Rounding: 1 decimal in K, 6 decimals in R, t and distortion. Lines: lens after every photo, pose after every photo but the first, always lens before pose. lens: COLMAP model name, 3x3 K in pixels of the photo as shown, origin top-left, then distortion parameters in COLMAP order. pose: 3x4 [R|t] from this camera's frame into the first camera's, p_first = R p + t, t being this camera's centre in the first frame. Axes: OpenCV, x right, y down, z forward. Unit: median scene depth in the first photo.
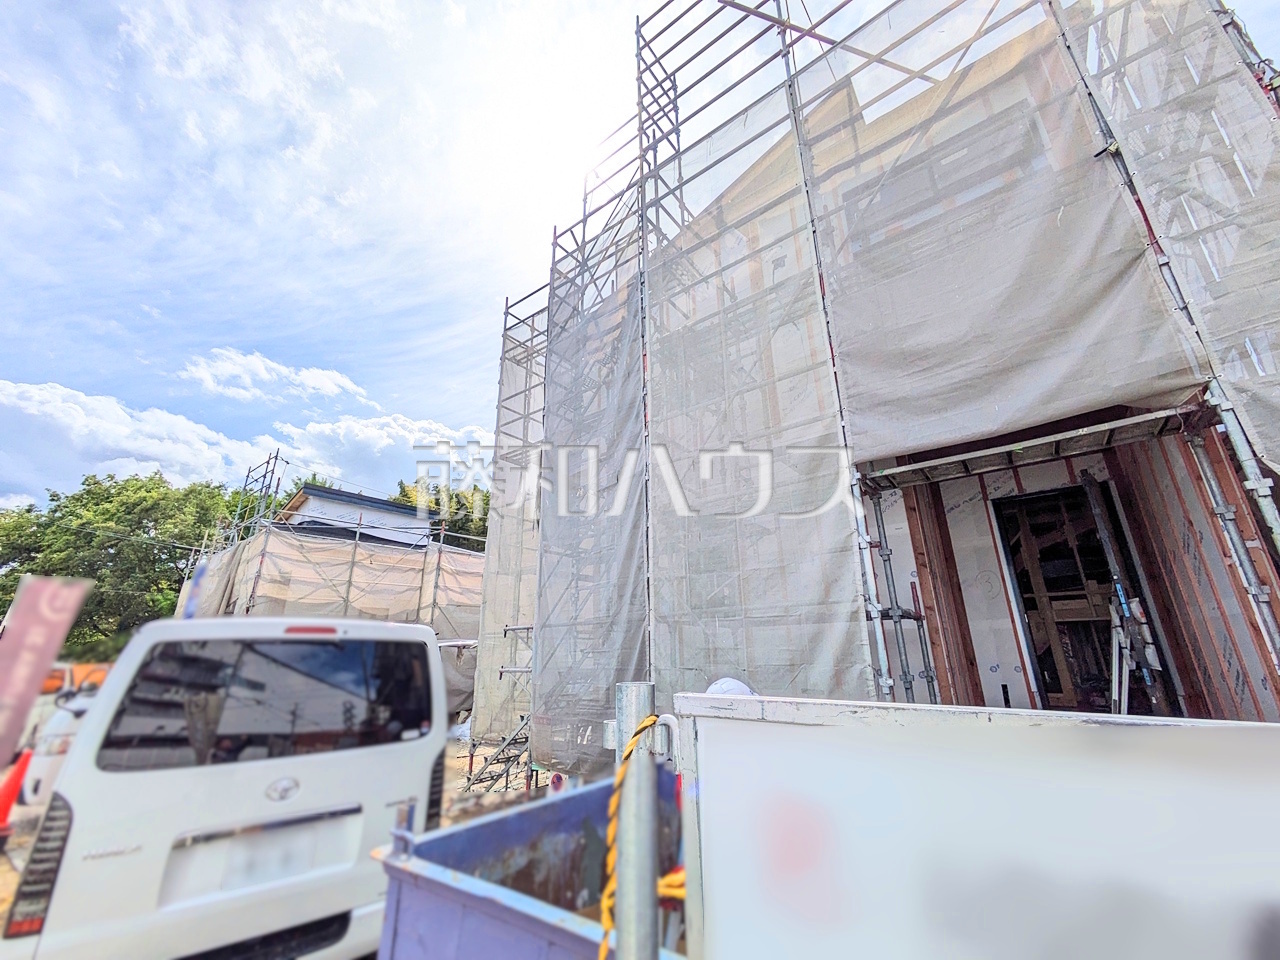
lens RADIAL K [[506.0, 0, 639.5], [0, 506.0, 482.8], [0, 0, 1]] dist [-0.003128, 0.001929]
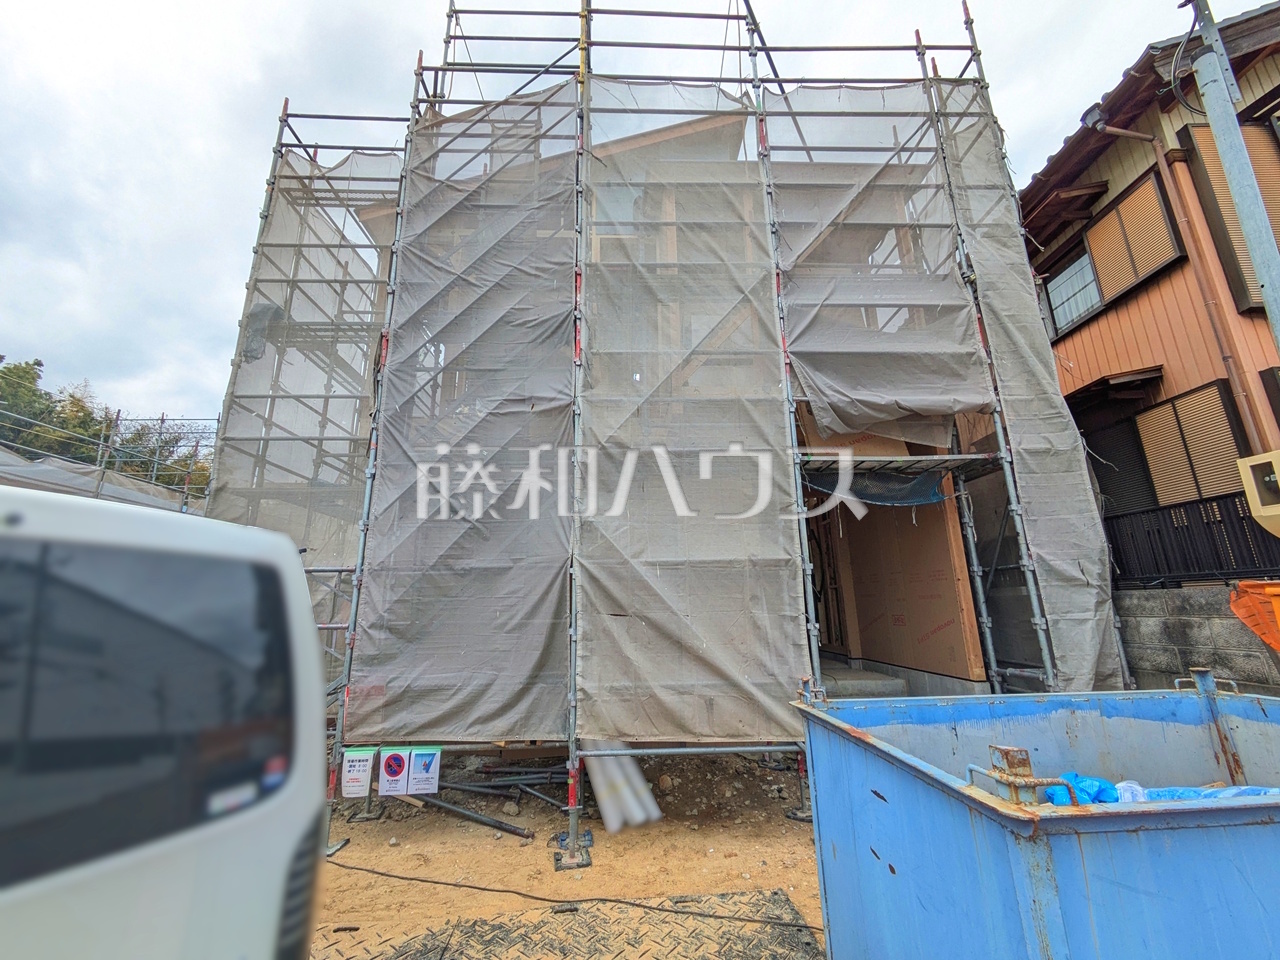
lens RADIAL K [[506.0, 0, 635.5], [0, 506.0, 481.7], [0, 0, 1]] dist [-0.003128, 0.001929]
pose [[0.777514, 0.164282, 0.607029, -0.408540], [-0.201860, 0.979393, -0.006503, 0.092173], [-0.595588, -0.117478, 0.794653, 0.202593]]
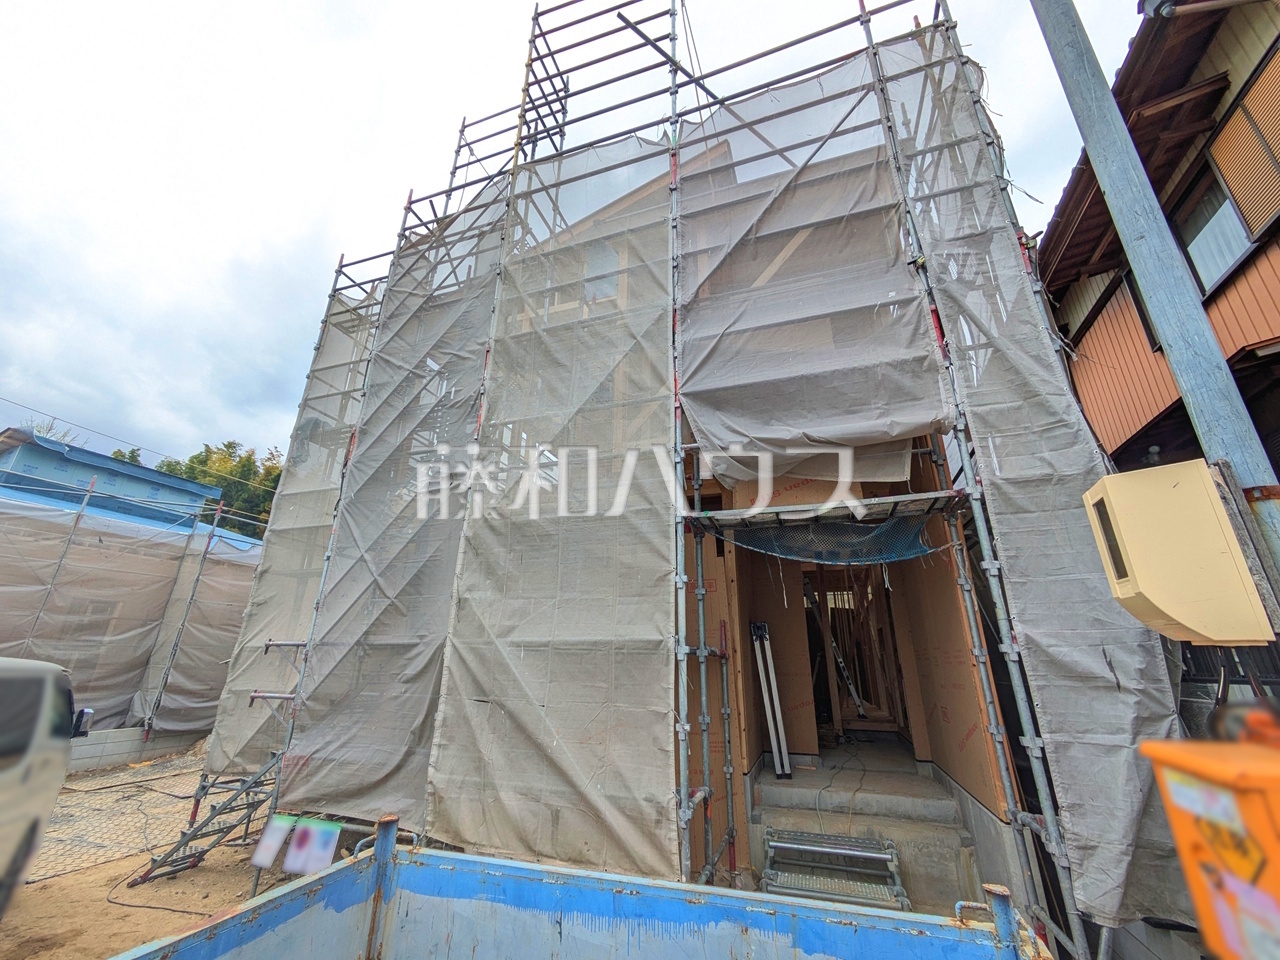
lens RADIAL K [[506.0, 0, 635.0], [0, 506.0, 482.1], [0, 0, 1]] dist [-0.003128, 0.001929]
pose [[0.948039, 0.138436, 0.286456, 0.032768], [-0.131153, 0.990360, -0.044557, -0.013696], [-0.289863, 0.004673, 0.957057, 0.052804]]
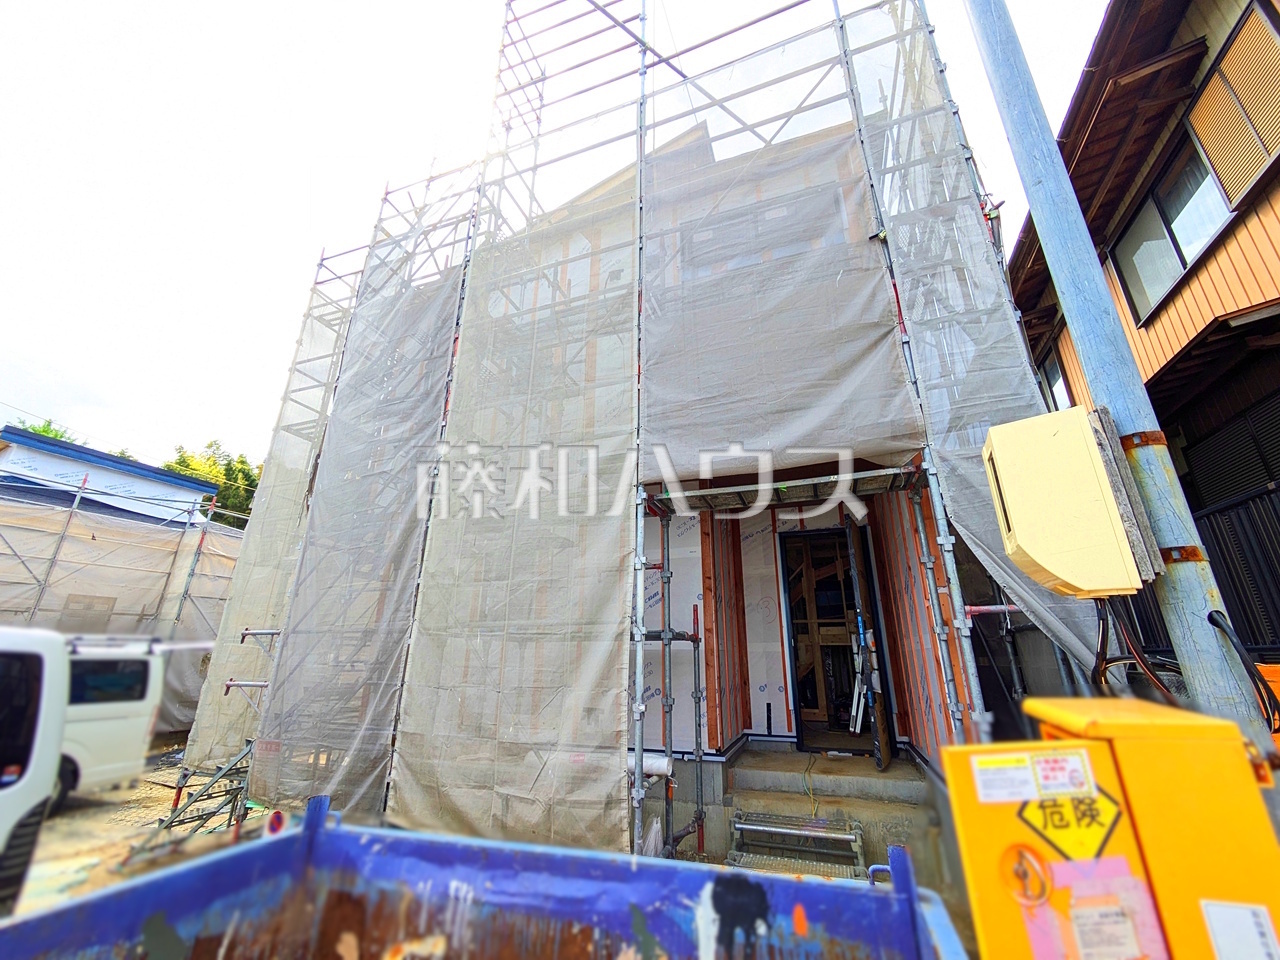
lens RADIAL K [[506.0, 0, 634.4], [0, 506.0, 481.1], [0, 0, 1]] dist [-0.003128, 0.001929]
pose [[0.953286, 0.122619, 0.276064, 0.098319], [-0.117845, 0.992454, -0.033882, -0.004263], [-0.278135, -0.000234, 0.960542, 0.039021]]
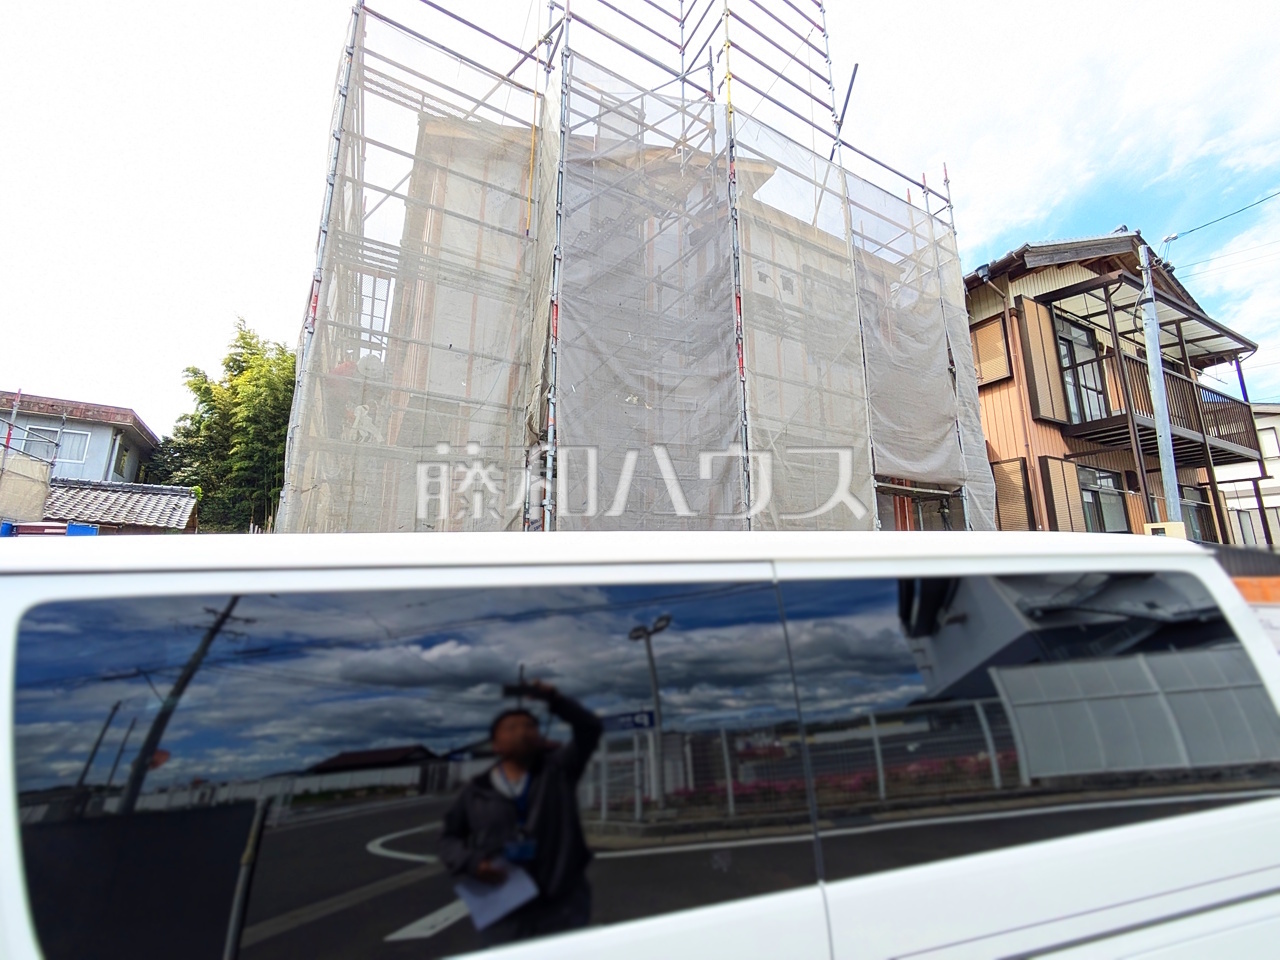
lens RADIAL K [[506.0, 0, 649.8], [0, 506.0, 479.5], [0, 0, 1]] dist [-0.003128, 0.001929]
pose [[0.400391, 0.200346, 0.894175, -0.912069], [-0.300882, 0.950448, -0.078226, 0.225715], [-0.865539, -0.237720, 0.440831, 0.652569]]
